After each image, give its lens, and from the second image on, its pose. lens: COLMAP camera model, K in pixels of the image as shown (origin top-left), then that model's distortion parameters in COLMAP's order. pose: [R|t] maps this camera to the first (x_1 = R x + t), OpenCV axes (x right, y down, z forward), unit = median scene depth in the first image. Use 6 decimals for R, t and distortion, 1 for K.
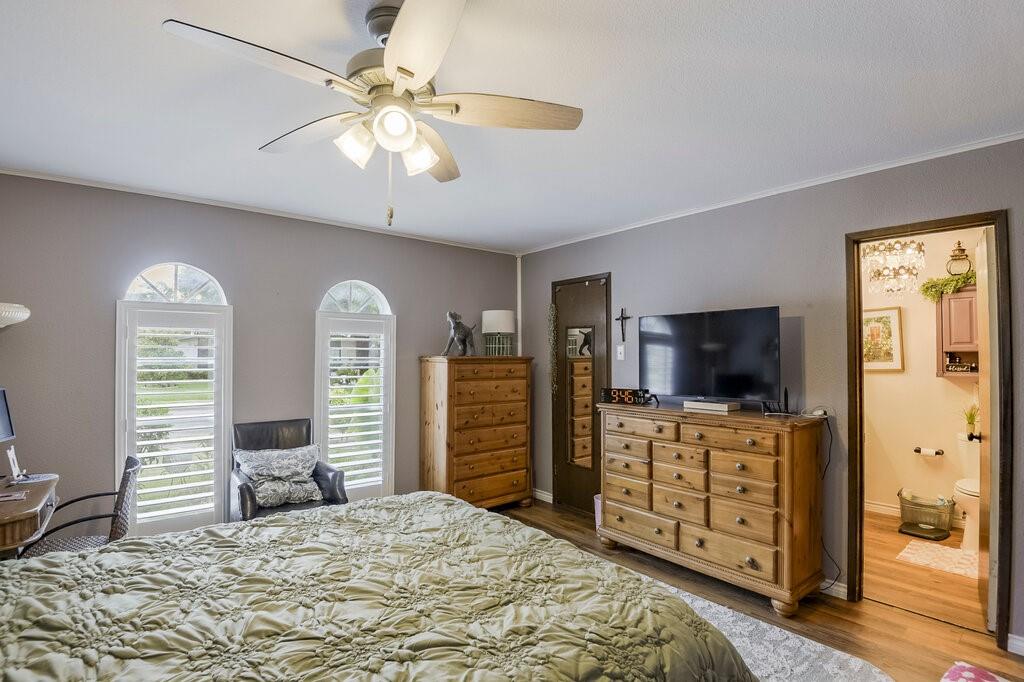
lens RADIAL K [[496.4, 0, 512.0], [0, 496.4, 341.0], [0, 0, 1]] dist [0.002024, -0.030029]
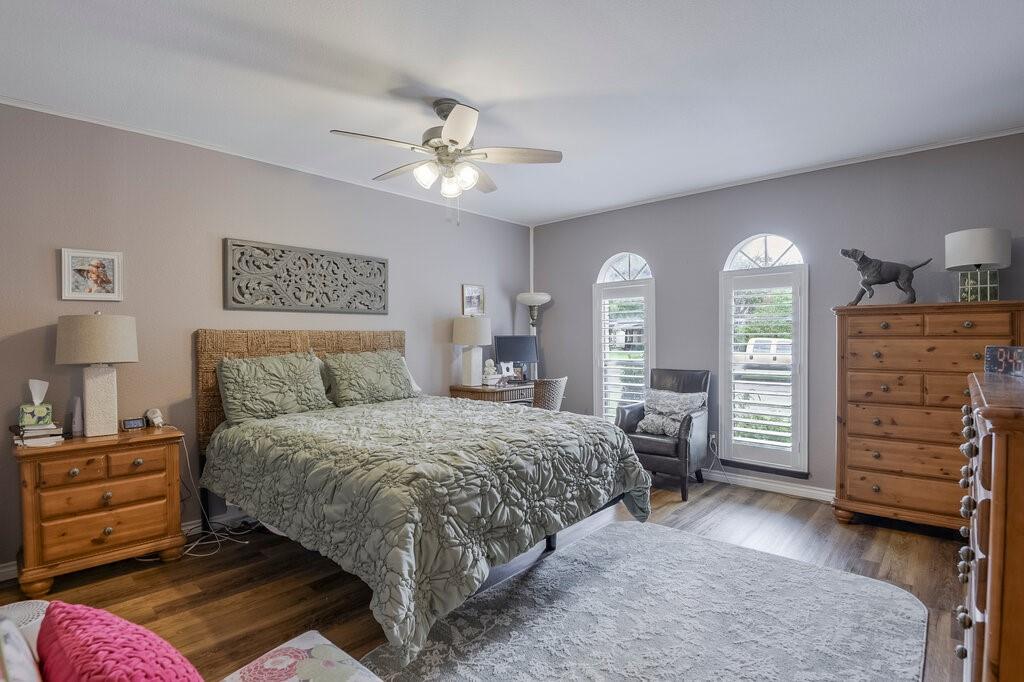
lens RADIAL K [[496.4, 0, 512.0], [0, 496.4, 341.0], [0, 0, 1]] dist [0.002024, -0.030029]
pose [[0.143972, 0.002263, -0.989579, 0.561867], [0.036008, 0.999323, 0.007524, 0.060567], [0.988926, -0.036716, 0.143793, 0.373358]]
